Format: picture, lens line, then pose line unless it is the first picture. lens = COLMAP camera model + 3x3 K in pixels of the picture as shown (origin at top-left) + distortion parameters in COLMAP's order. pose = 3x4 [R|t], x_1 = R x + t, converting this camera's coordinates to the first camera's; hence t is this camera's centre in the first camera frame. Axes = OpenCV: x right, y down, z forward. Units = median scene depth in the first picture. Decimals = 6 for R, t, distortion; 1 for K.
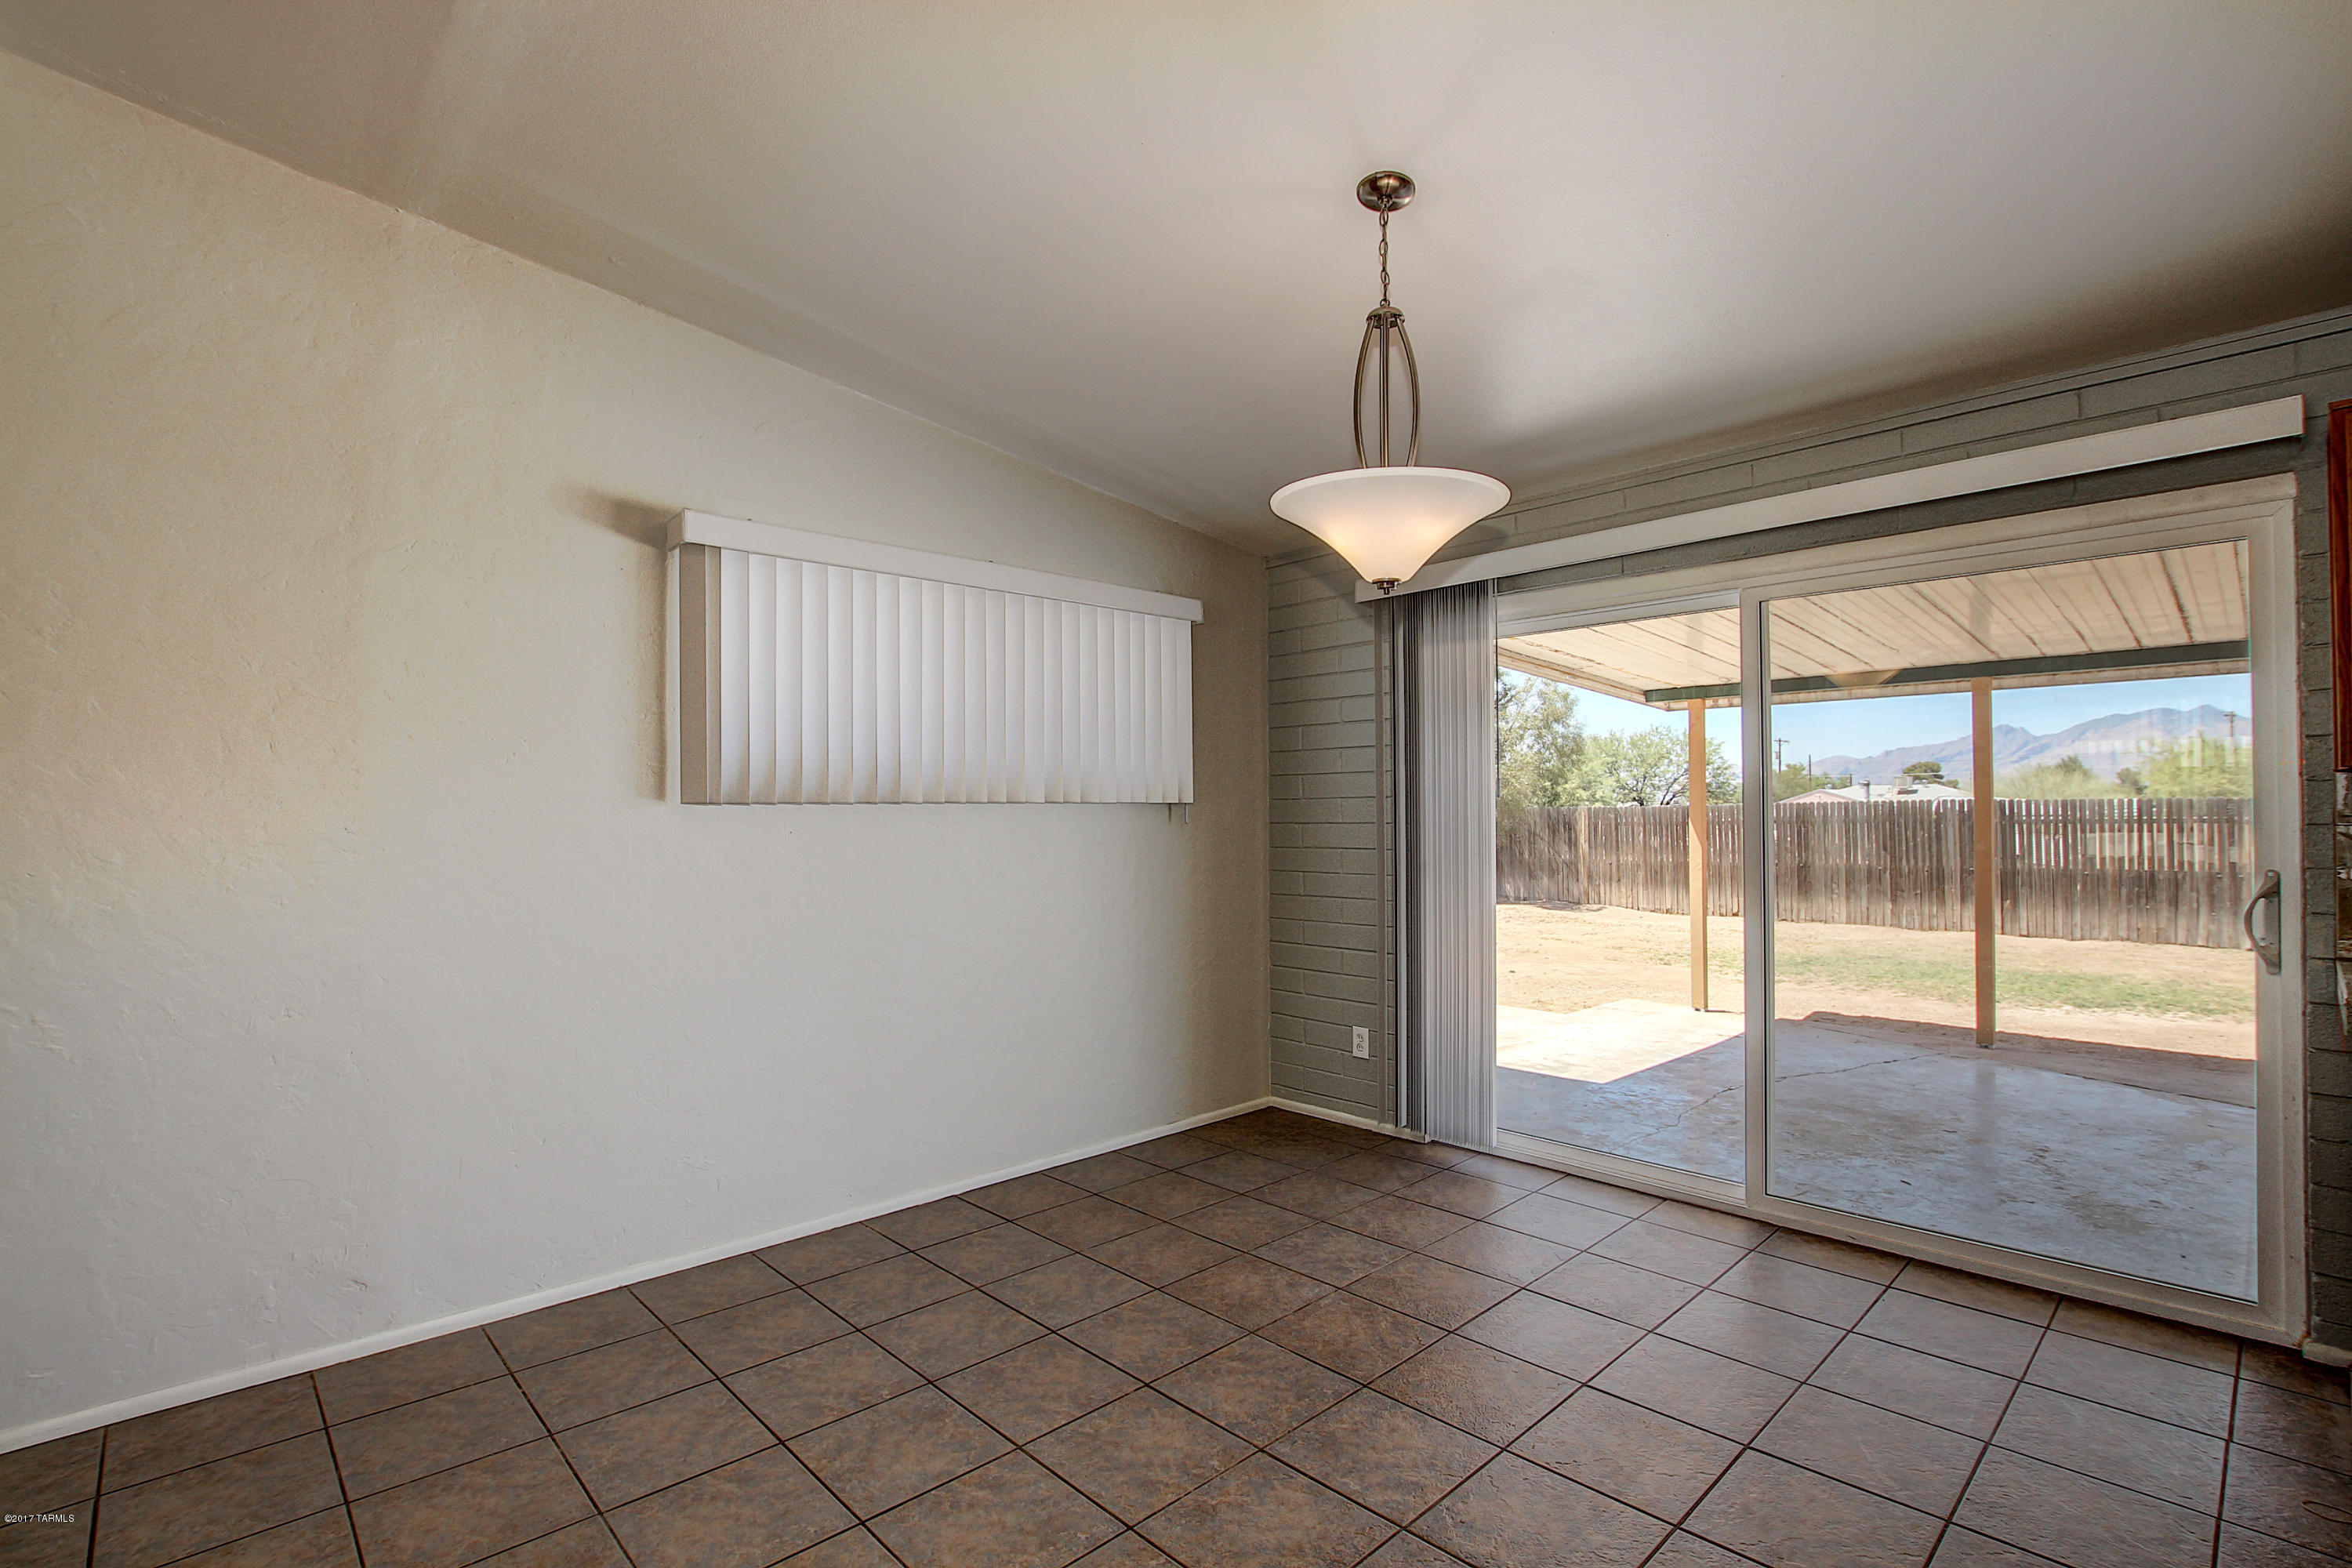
lens RADIAL K [[1090.9, 0, 1184.3], [0, 1090.9, 796.6], [0, 0, 1]] dist [-0.036136, 0.006806]
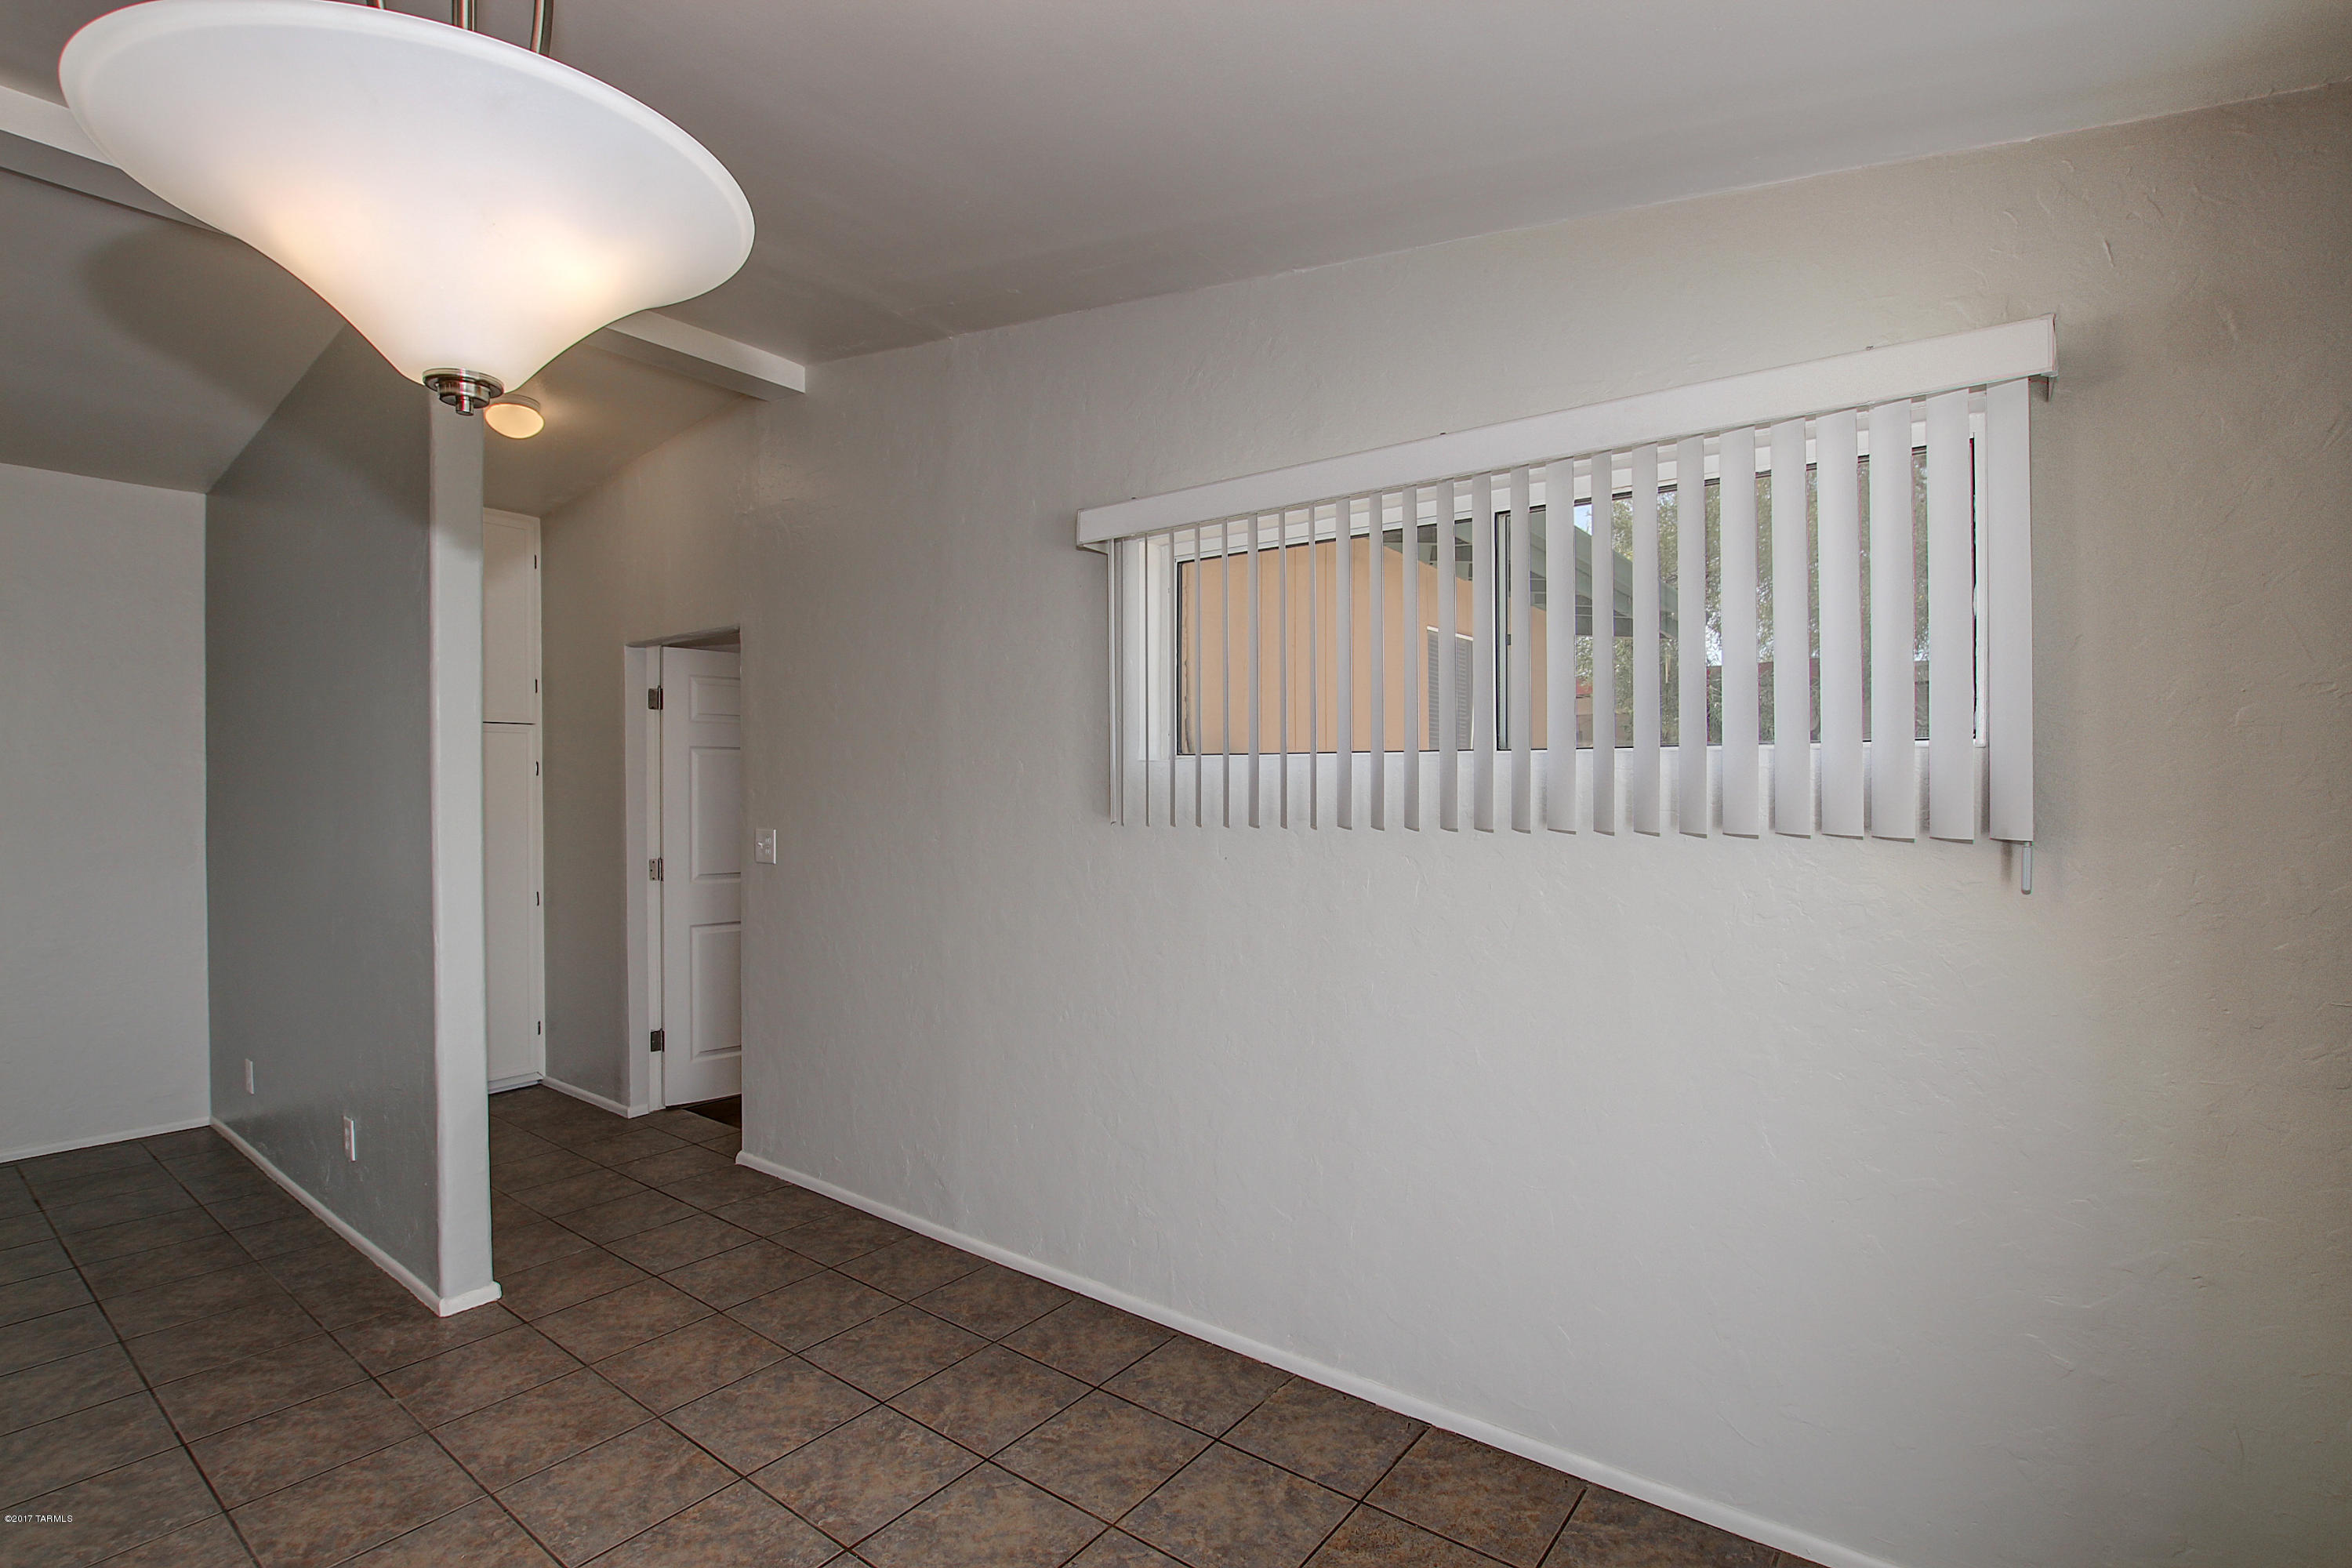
lens RADIAL K [[1090.9, 0, 1184.3], [0, 1090.9, 796.6], [0, 0, 1]] dist [-0.036136, 0.006806]
pose [[0.164801, 0.017602, -0.986170, 0.364171], [0.016932, 0.999643, 0.020672, -0.025396], [0.986181, -0.020105, 0.164444, 0.683095]]
